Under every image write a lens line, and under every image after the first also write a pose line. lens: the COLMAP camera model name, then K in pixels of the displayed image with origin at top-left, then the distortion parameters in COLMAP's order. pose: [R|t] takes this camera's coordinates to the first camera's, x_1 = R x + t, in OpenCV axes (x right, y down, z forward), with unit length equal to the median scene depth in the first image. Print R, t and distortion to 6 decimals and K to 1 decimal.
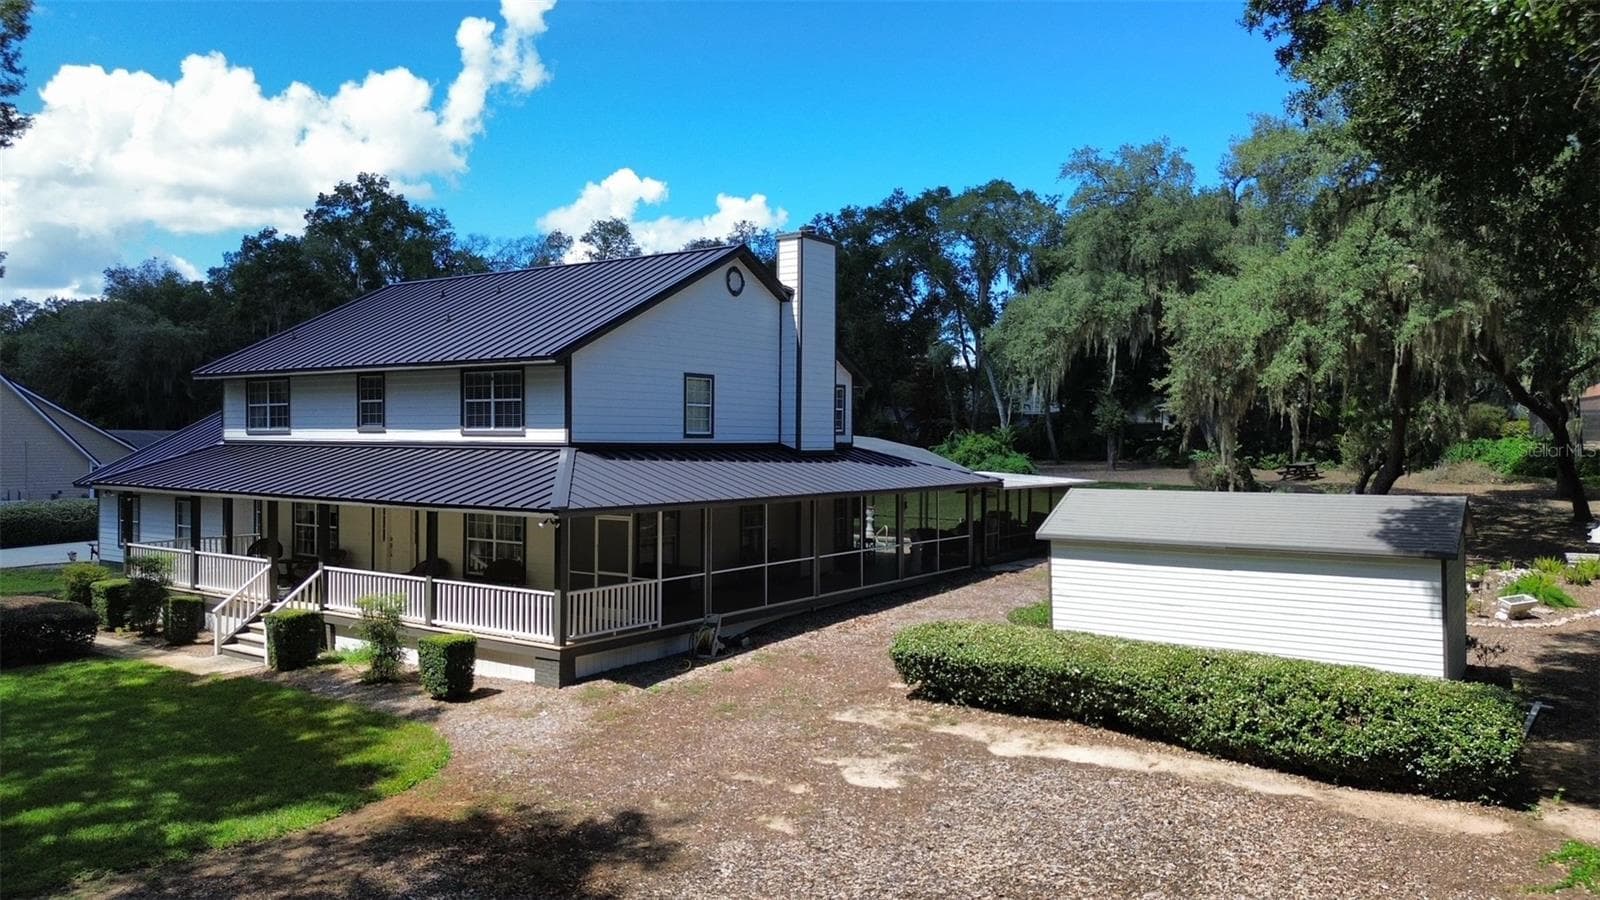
lens RADIAL K [[1129.6, 0, 800.0], [0, 1129.6, 450.0], [0, 0, 1]] dist [0.062984, -0.071518]
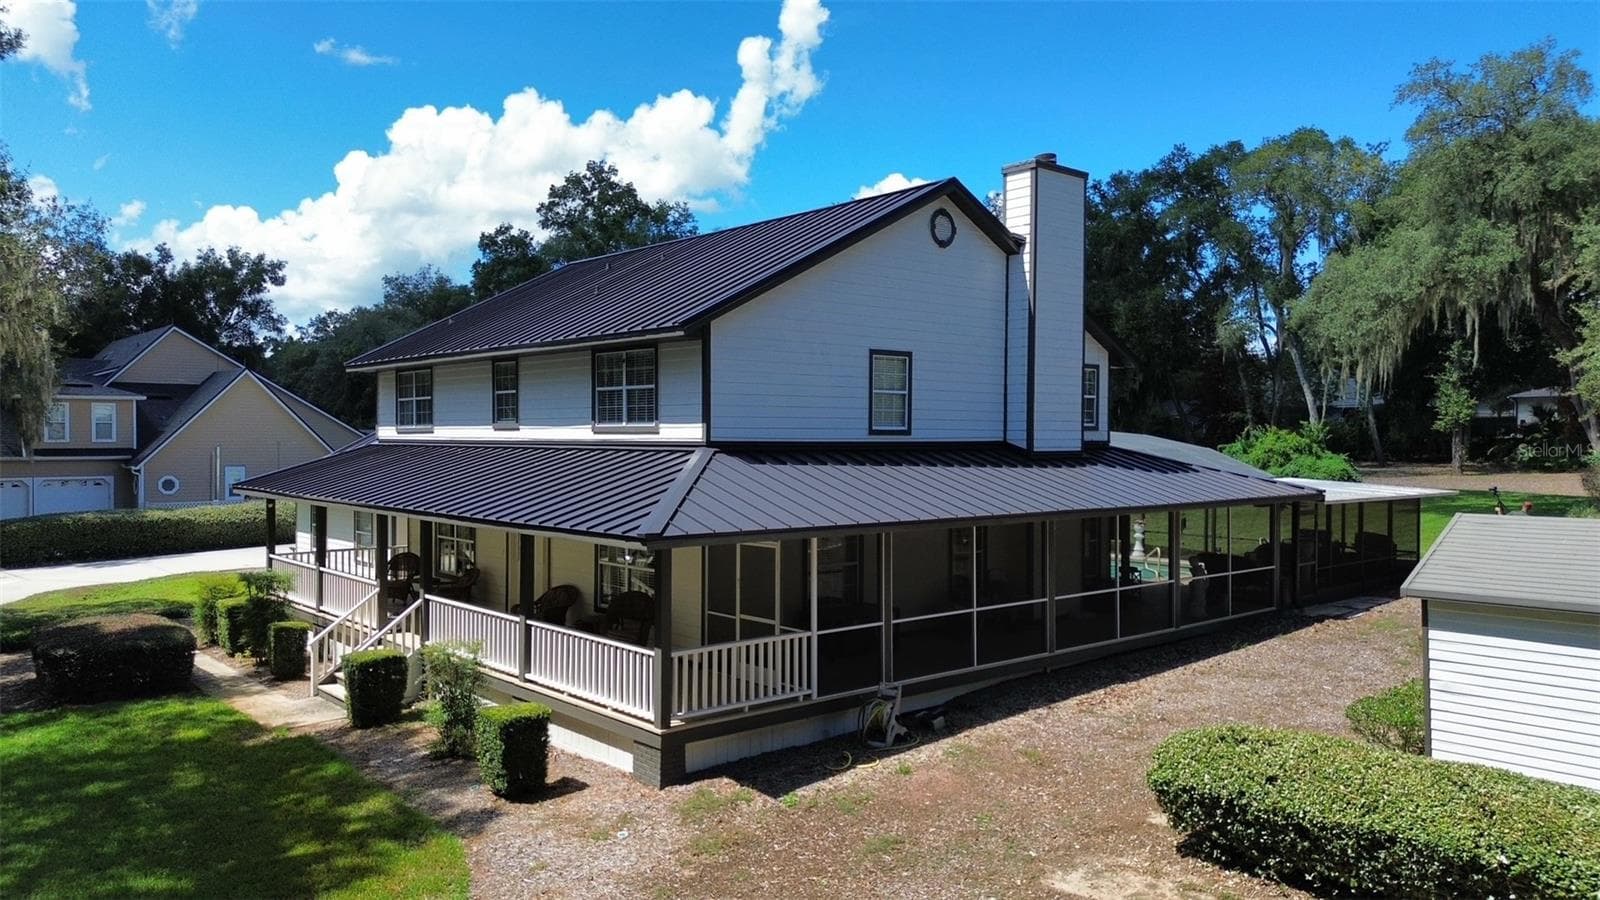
lens RADIAL K [[1129.6, 0, 800.0], [0, 1129.6, 450.0], [0, 0, 1]] dist [0.062984, -0.071518]
pose [[0.971625, 0.000038, -0.236527, 0.029004], [0.000157, 1.000000, 0.000805, -0.001216], [0.236527, -0.000819, 0.971625, 0.241152]]
